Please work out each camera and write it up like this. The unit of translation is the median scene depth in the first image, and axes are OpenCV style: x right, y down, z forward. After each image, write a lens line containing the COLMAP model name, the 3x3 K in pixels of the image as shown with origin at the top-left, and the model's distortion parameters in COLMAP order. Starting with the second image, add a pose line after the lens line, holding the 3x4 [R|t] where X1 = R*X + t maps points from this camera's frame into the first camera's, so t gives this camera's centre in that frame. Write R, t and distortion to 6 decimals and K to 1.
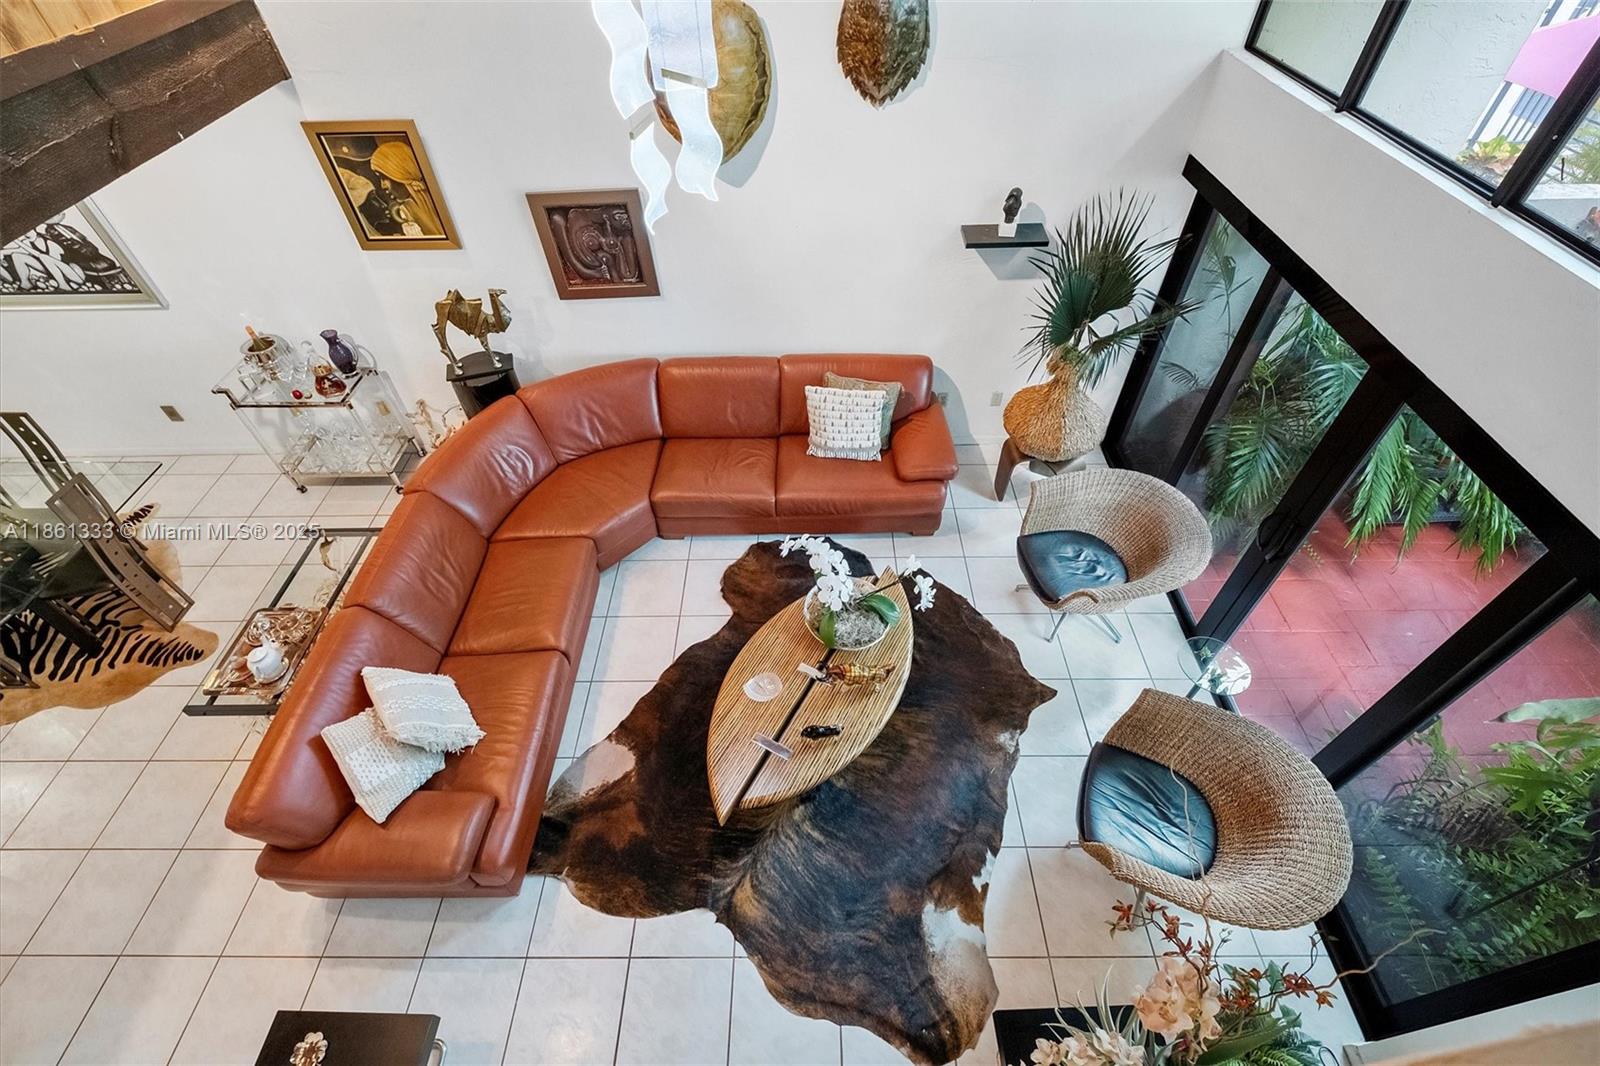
lens RADIAL K [[693.4, 0, 808.4], [0, 693.4, 536.0], [0, 0, 1]] dist [-0.012081, -0.000664]
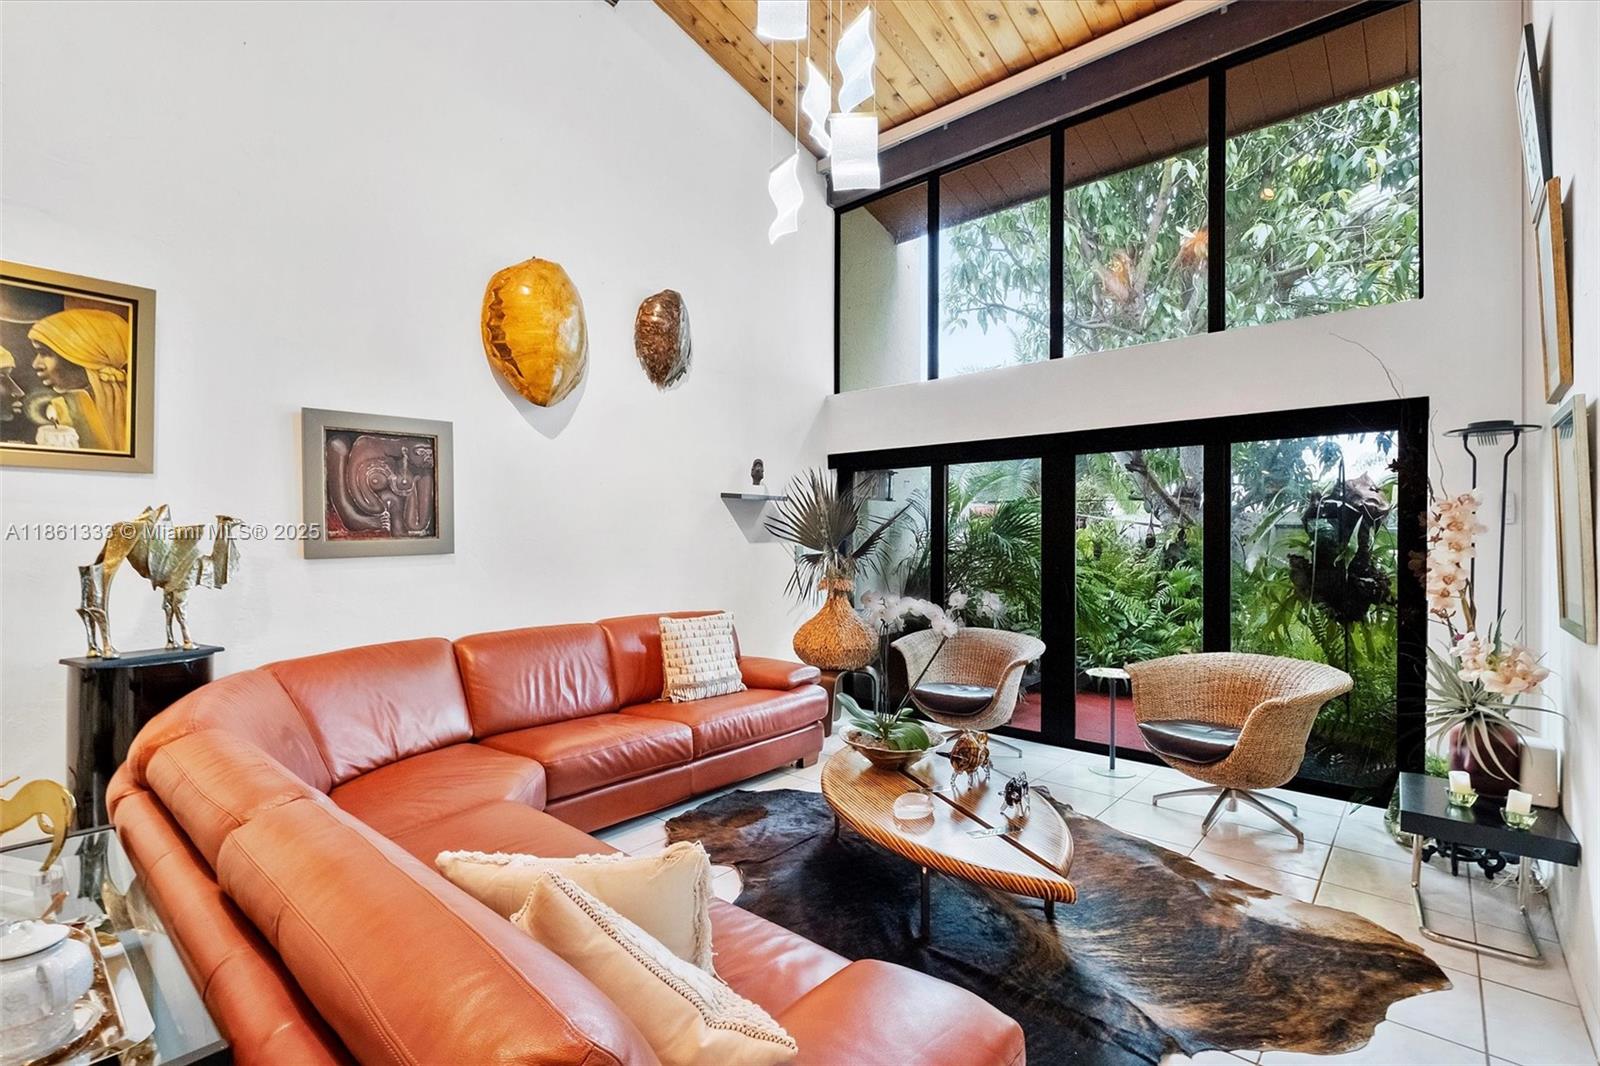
lens RADIAL K [[728.5, 0, 810.8], [0, 728.5, 533.9], [0, 0, 1]] dist [-0.008346, -0.000502]
pose [[0.652141, 0.015630, 0.757936, -0.619366], [0.546401, 0.683354, -0.484224, 0.283091], [-0.525507, 0.729920, 0.437103, 0.432627]]
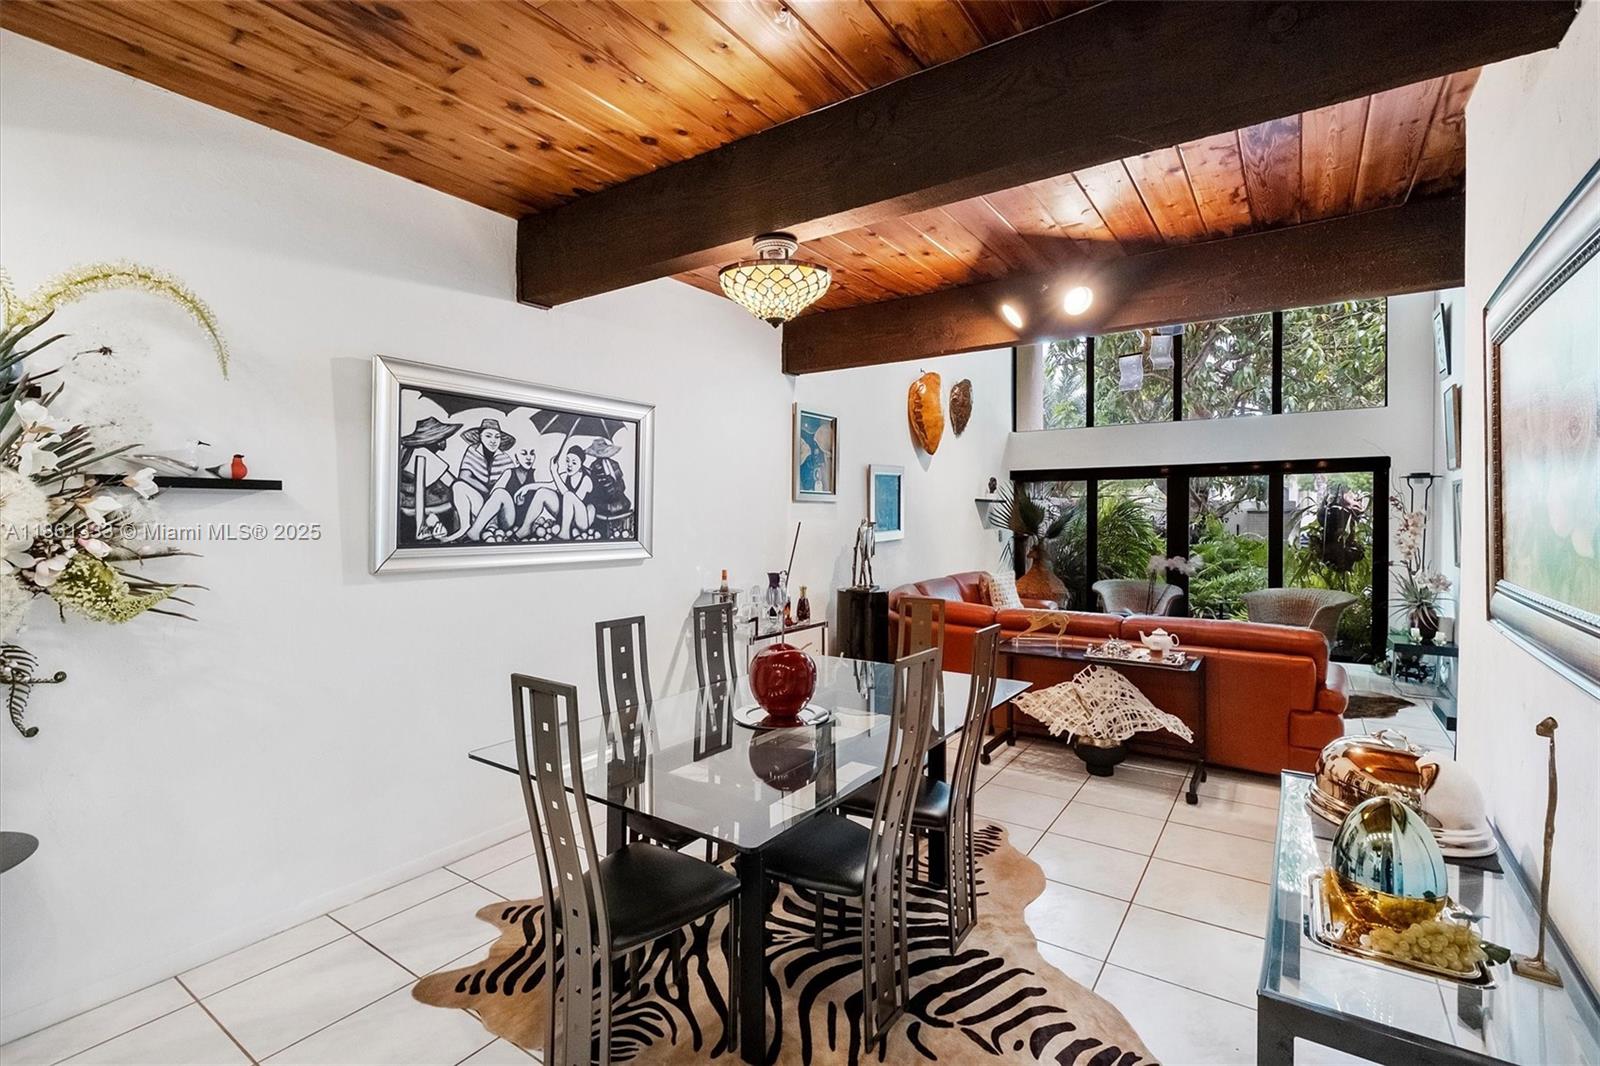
lens RADIAL K [[728.5, 0, 799.0], [0, 728.5, 521.5], [0, 0, 1]] dist [-0.008346, -0.000502]
pose [[0.569206, 0.001918, 0.822193, -1.719915], [0.596265, 0.687562, -0.414399, 0.140359], [-0.566103, 0.726123, 0.390221, 0.538757]]
